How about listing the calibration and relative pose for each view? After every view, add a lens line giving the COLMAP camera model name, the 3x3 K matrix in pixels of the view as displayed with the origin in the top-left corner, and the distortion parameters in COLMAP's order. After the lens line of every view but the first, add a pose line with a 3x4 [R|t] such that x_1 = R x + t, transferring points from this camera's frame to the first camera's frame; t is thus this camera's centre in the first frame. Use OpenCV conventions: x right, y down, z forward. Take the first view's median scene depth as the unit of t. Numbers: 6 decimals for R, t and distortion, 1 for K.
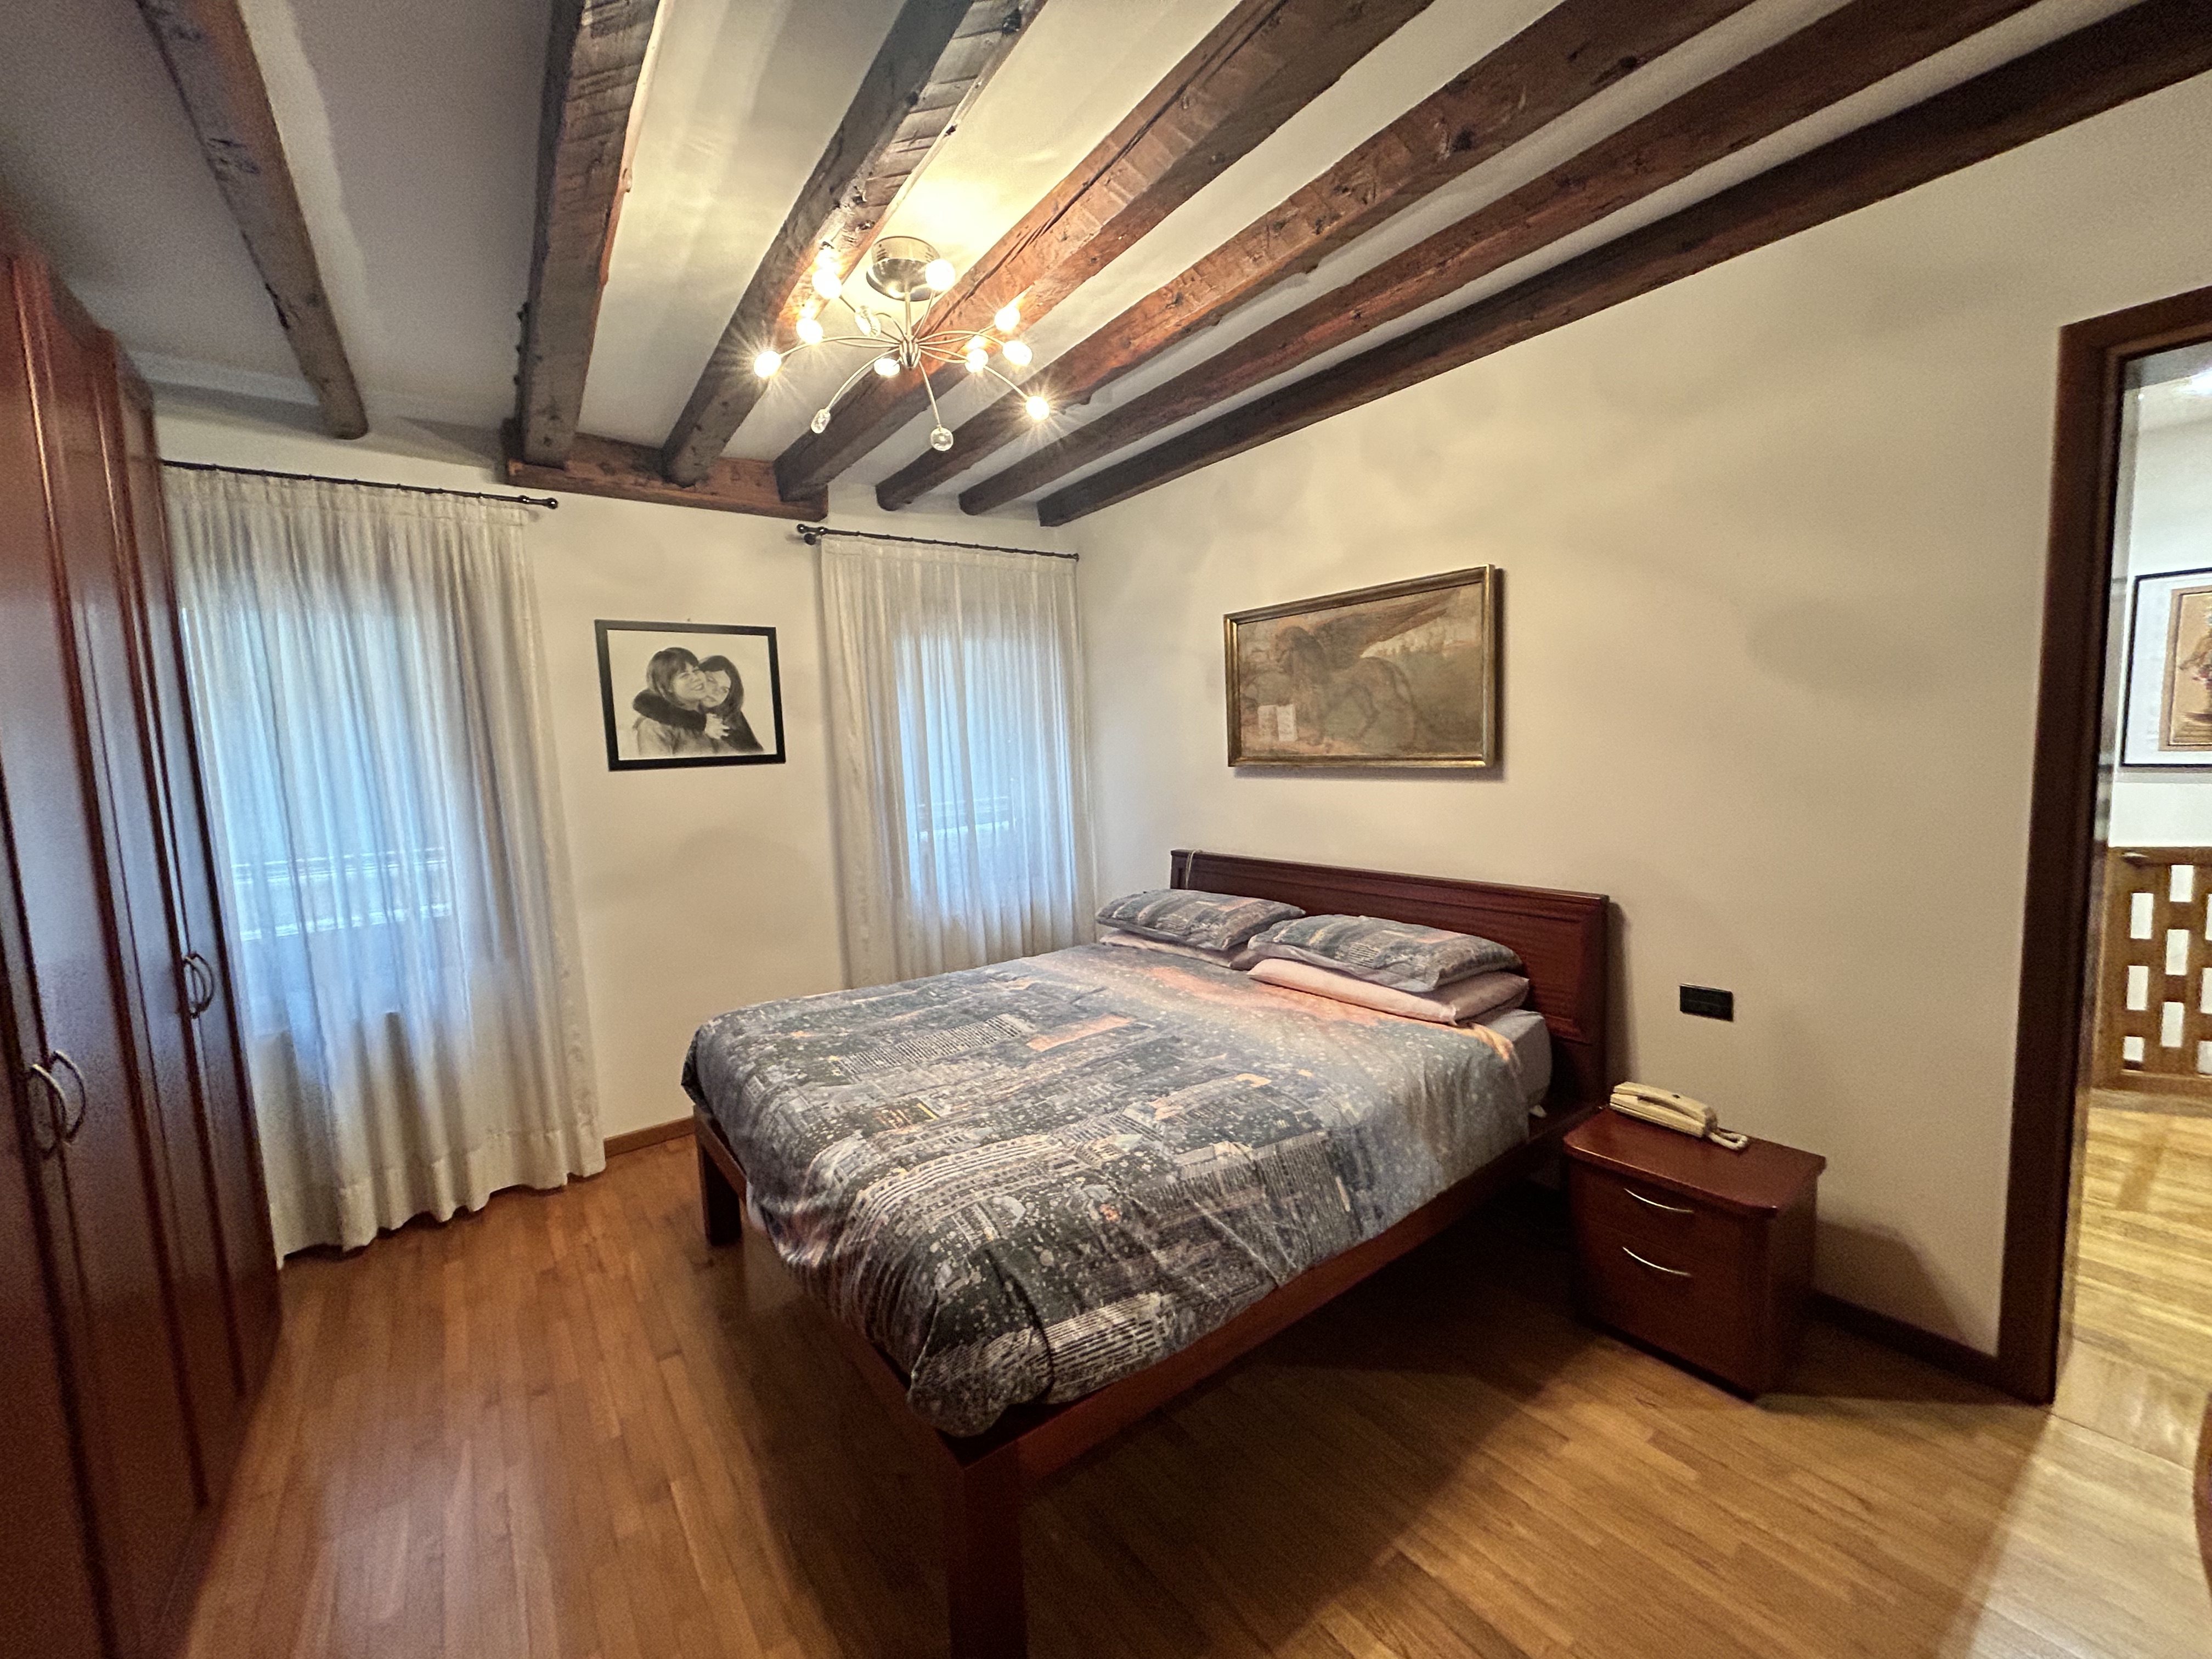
lens RADIAL K [[889.8, 0, 1106.4], [0, 889.8, 825.1], [0, 0, 1]] dist [0.000732, -0.000073]
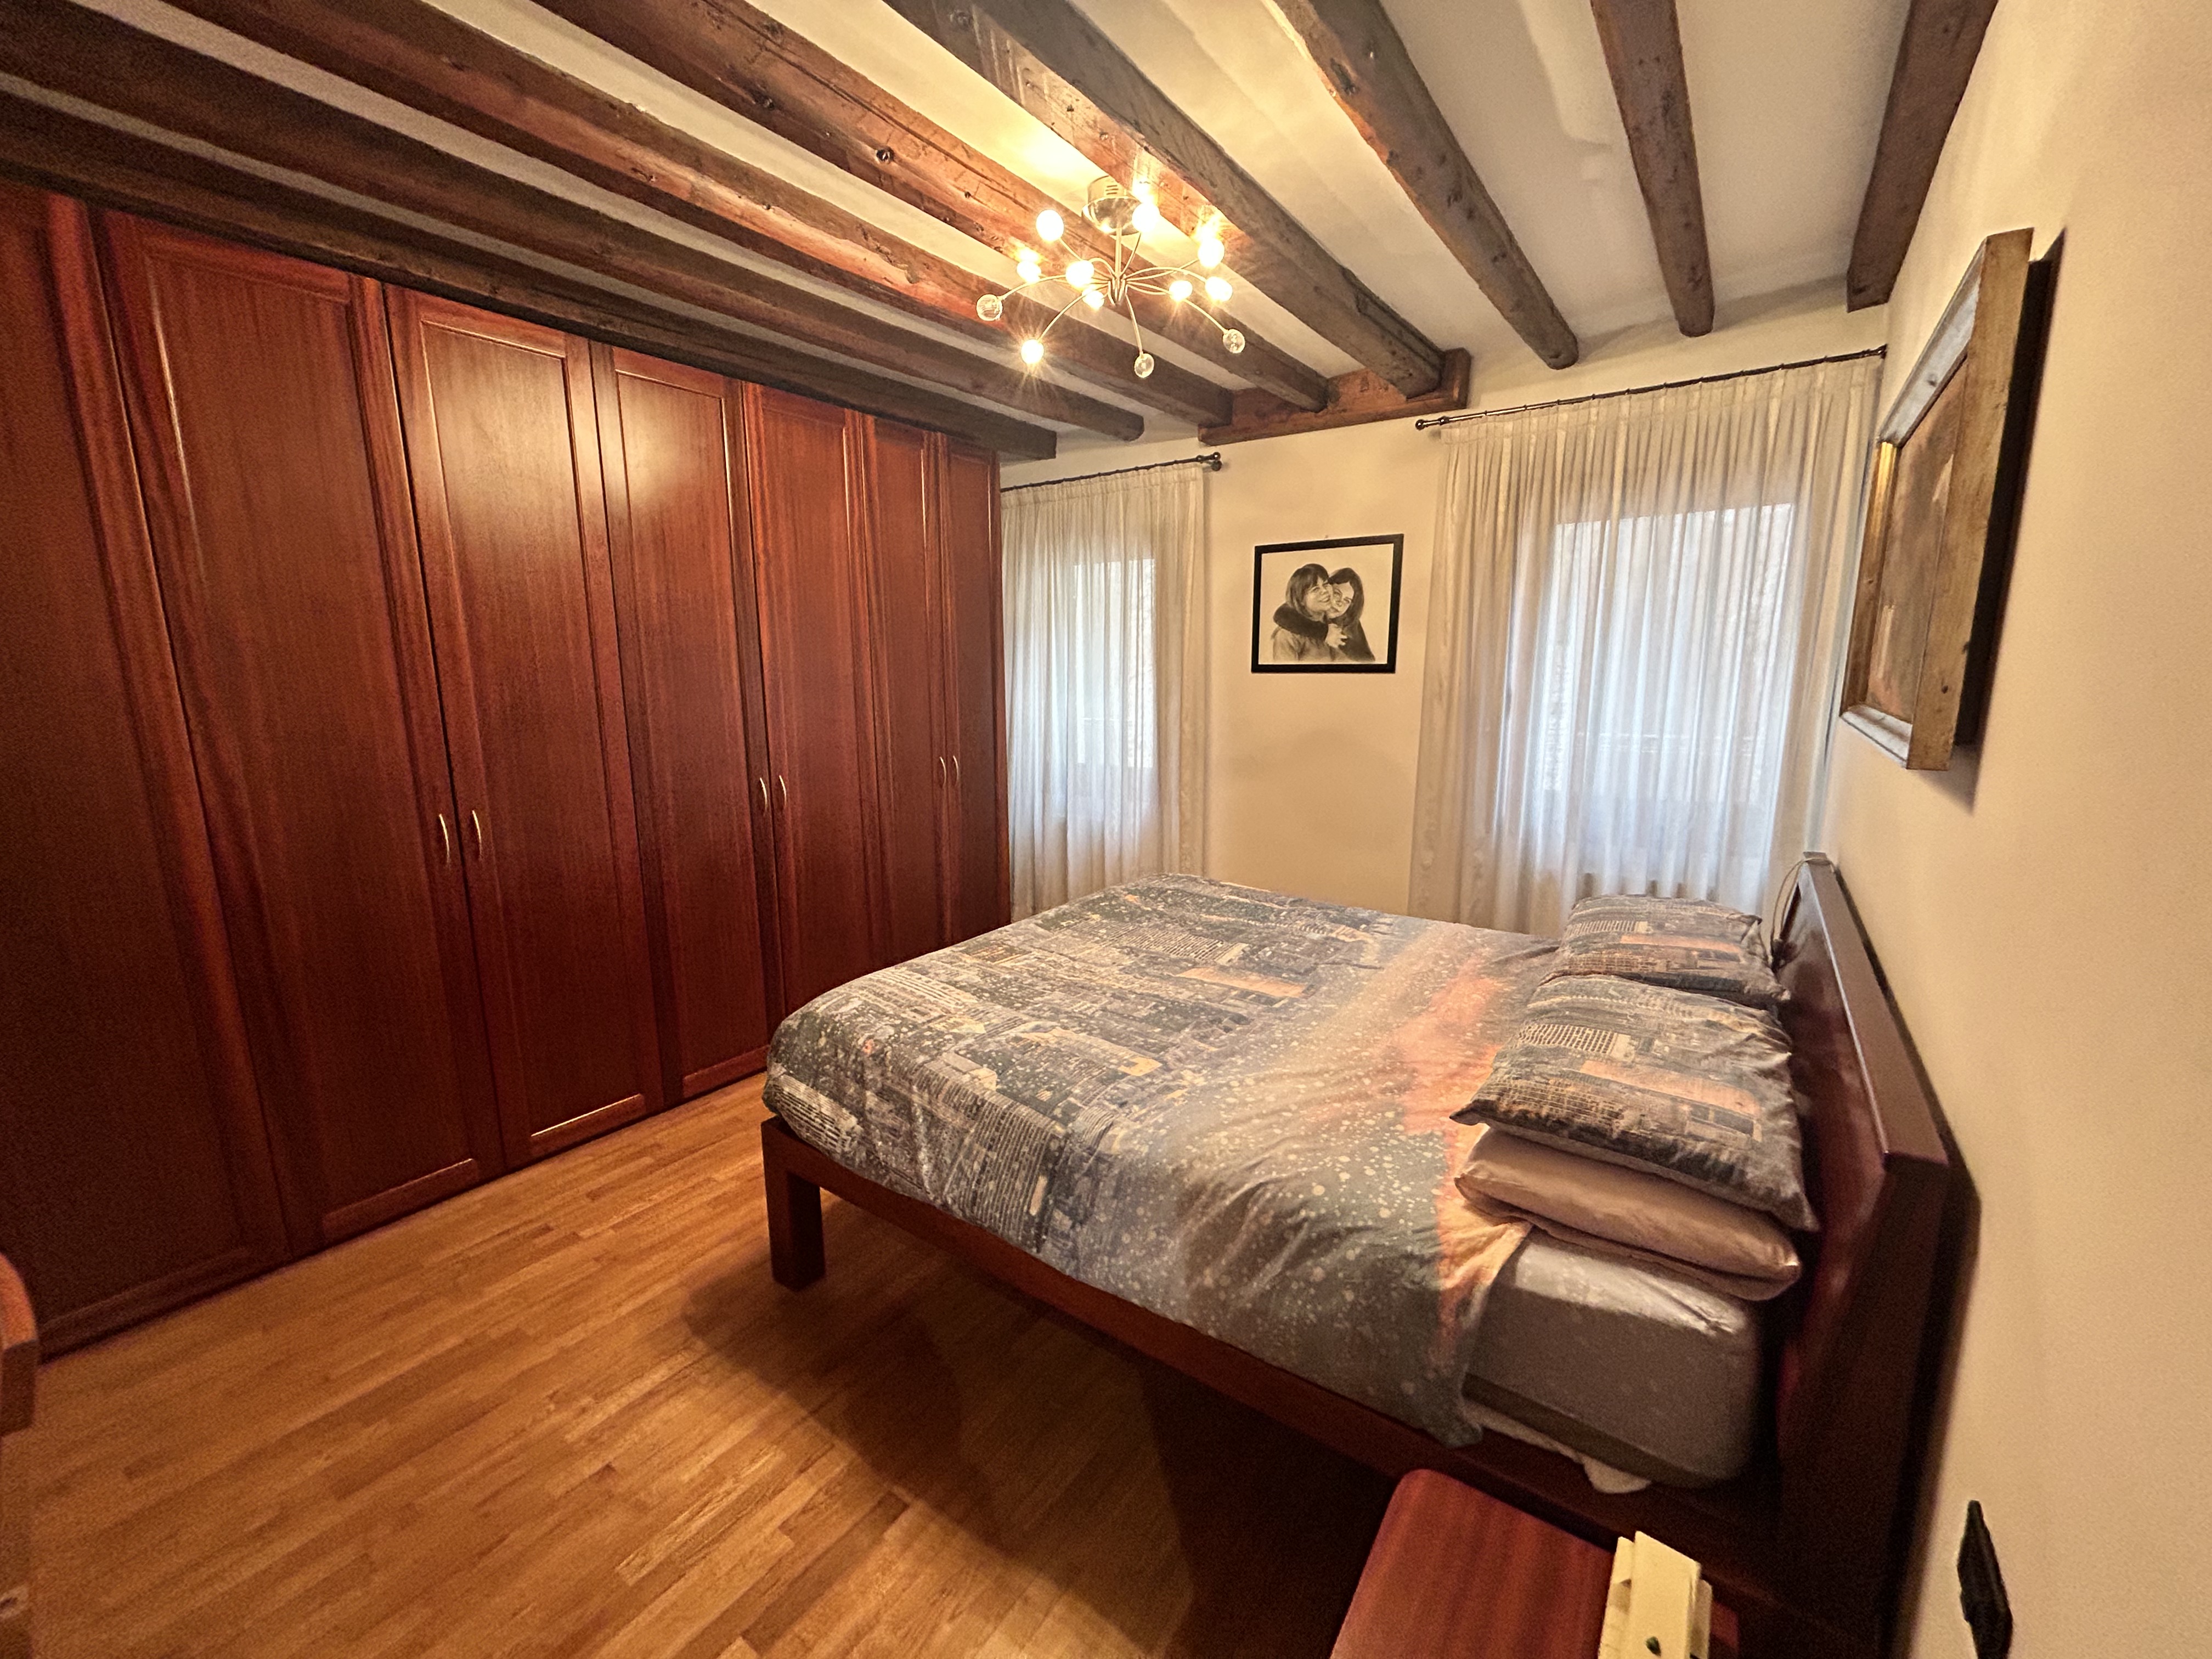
lens RADIAL K [[889.8, 0, 1103.7], [0, 889.8, 832.1], [0, 0, 1]] dist [0.000732, -0.000073]
pose [[0.313416, 0.214980, -0.924962, 0.845903], [-0.100224, 0.976086, 0.192902, -0.094909], [0.944312, 0.032244, 0.327467, 0.627210]]
